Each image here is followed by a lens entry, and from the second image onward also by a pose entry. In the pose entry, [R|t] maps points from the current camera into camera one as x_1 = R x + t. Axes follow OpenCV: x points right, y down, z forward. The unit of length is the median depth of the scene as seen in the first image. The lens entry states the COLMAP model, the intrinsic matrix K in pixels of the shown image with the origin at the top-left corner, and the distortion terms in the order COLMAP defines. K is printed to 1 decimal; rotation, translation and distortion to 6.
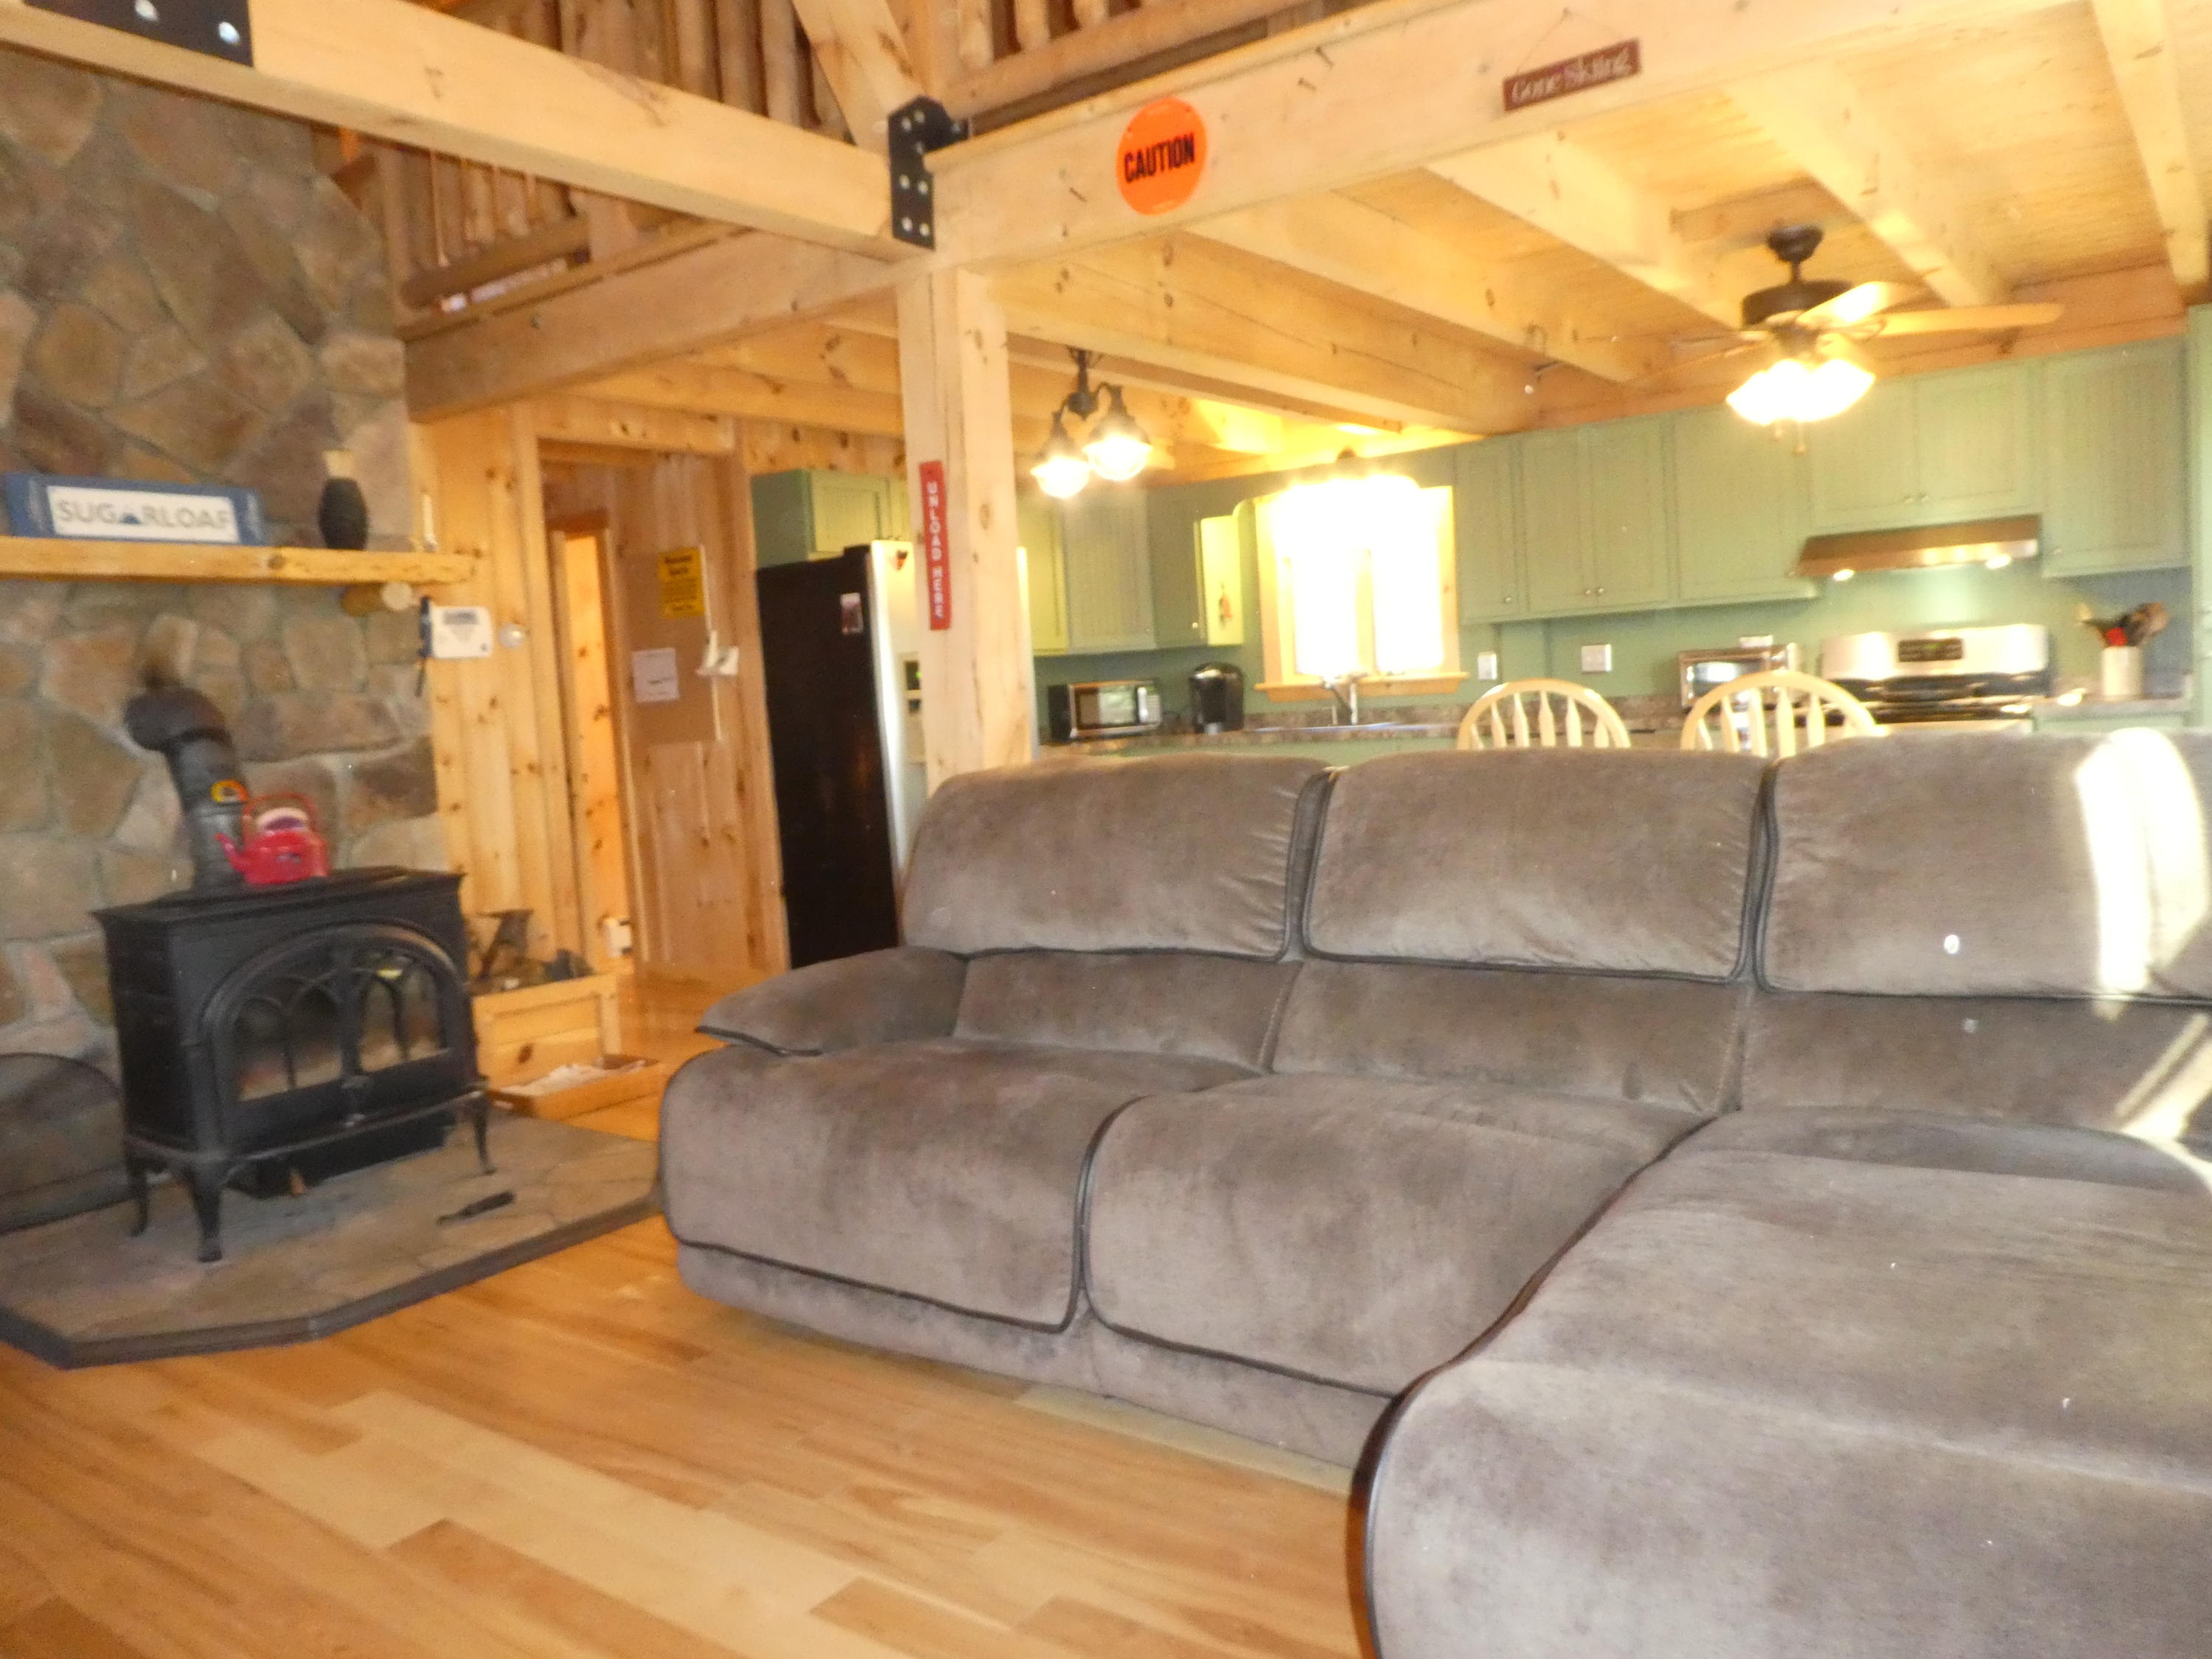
lens RADIAL K [[1593.0, 0, 1145.2], [0, 1593.0, 829.7], [0, 0, 1]] dist [-0.007792, -0.014425]
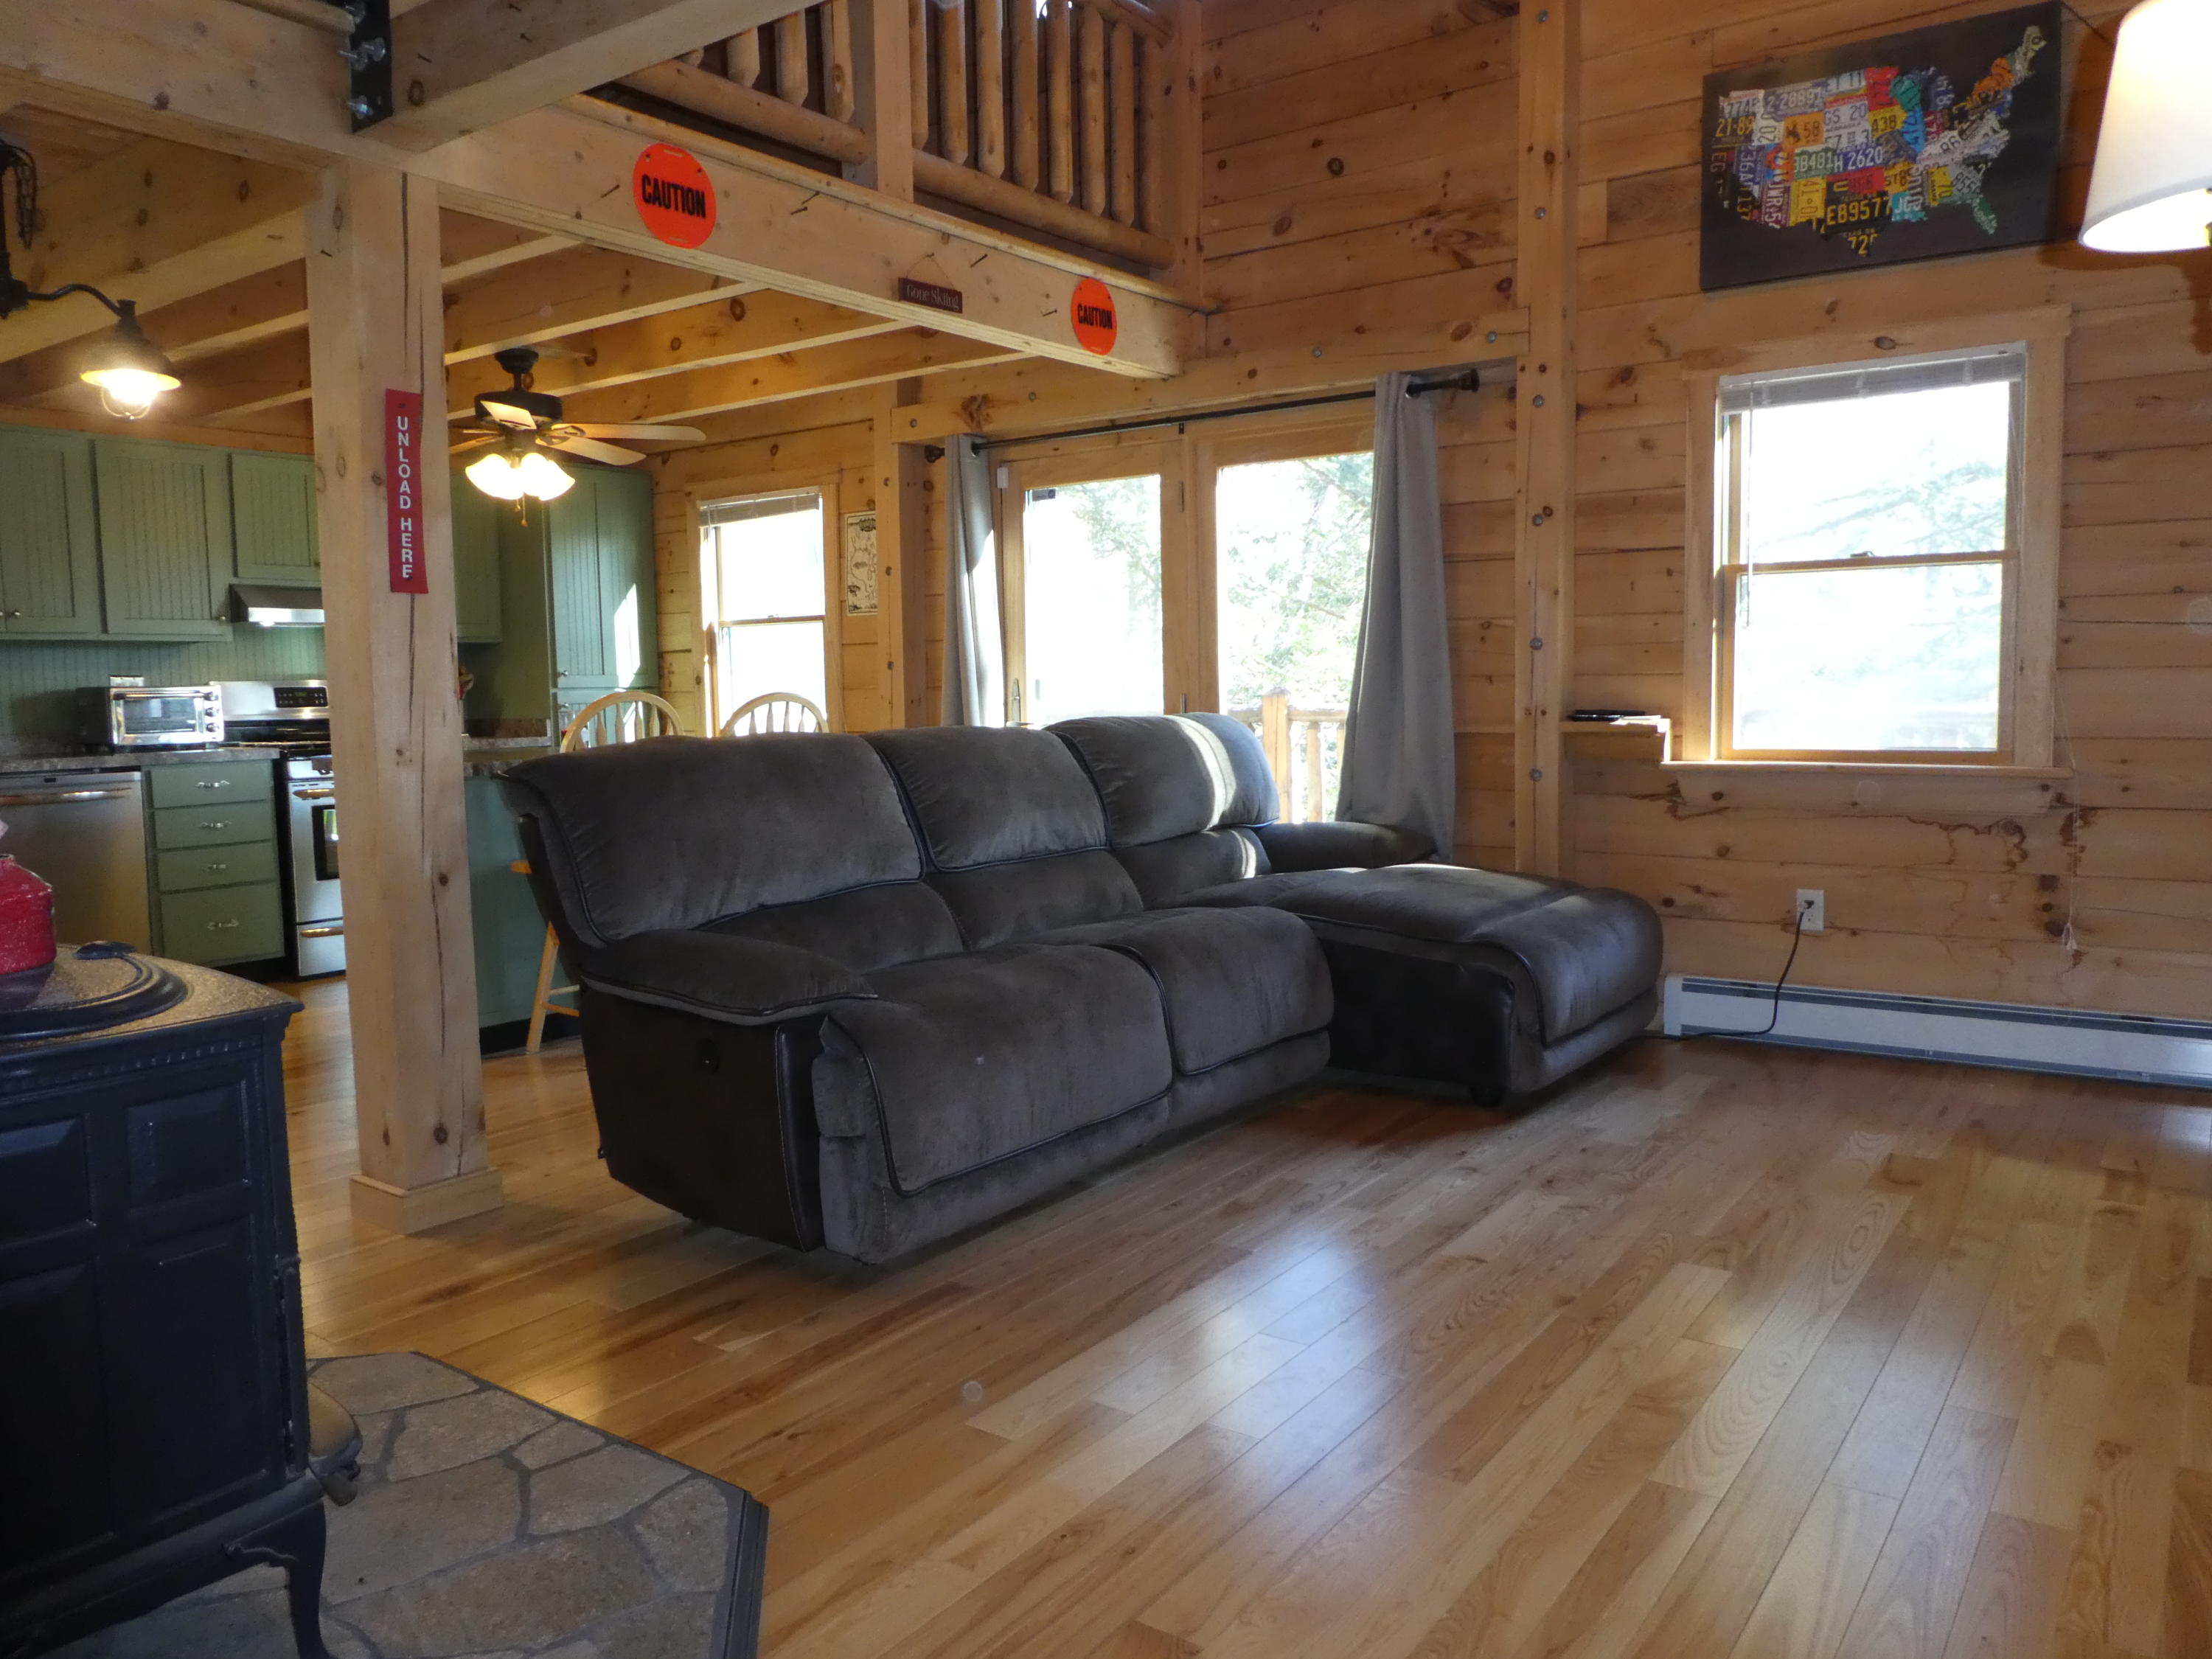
lens RADIAL K [[1593.0, 0, 1101.6], [0, 1593.0, 815.7], [0, 0, 1]] dist [-0.007792, -0.014425]
pose [[0.014162, -0.025298, 0.999580, -0.898027], [0.108793, 0.993784, 0.023610, 0.010568], [-0.993964, 0.108413, 0.016826, 0.593439]]
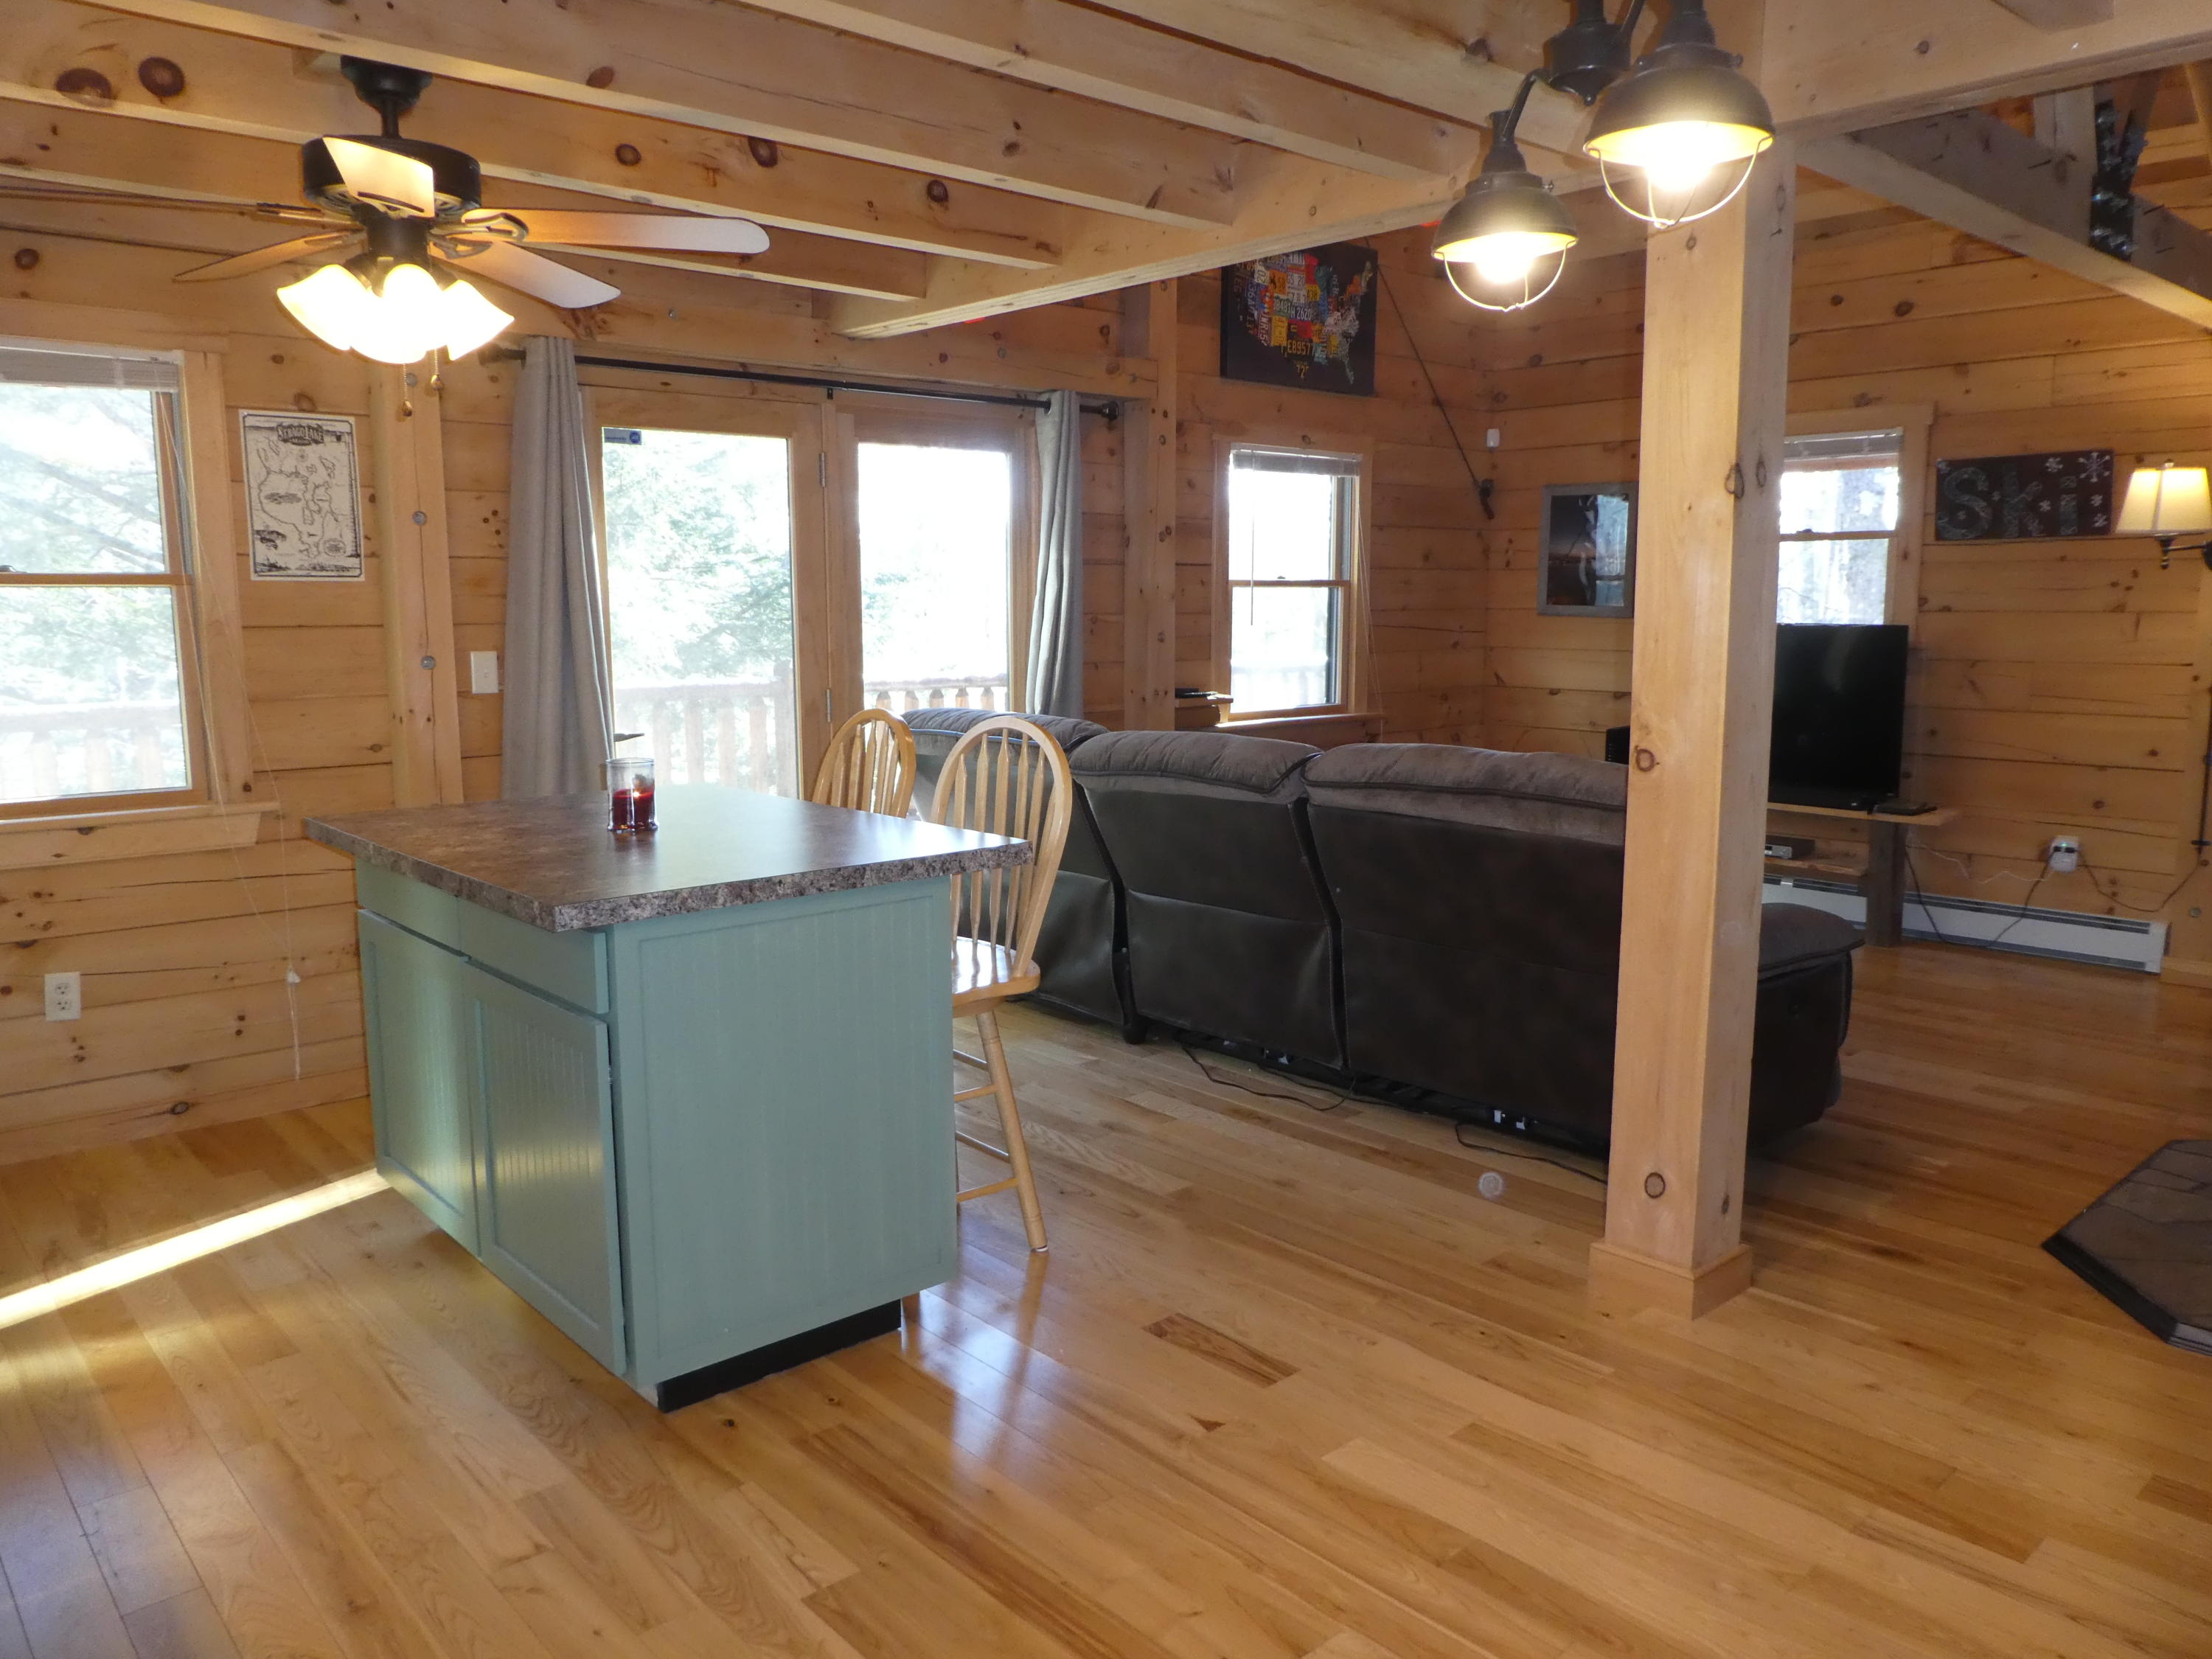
lens RADIAL K [[1593.0, 0, 1136.7], [0, 1593.0, 827.7], [0, 0, 1]] dist [-0.007792, -0.014425]
pose [[-0.975644, 0.033044, 0.216855, -0.000114], [0.081591, 0.972326, 0.218920, -0.204425], [-0.203620, 0.231281, -0.951340, 1.708630]]
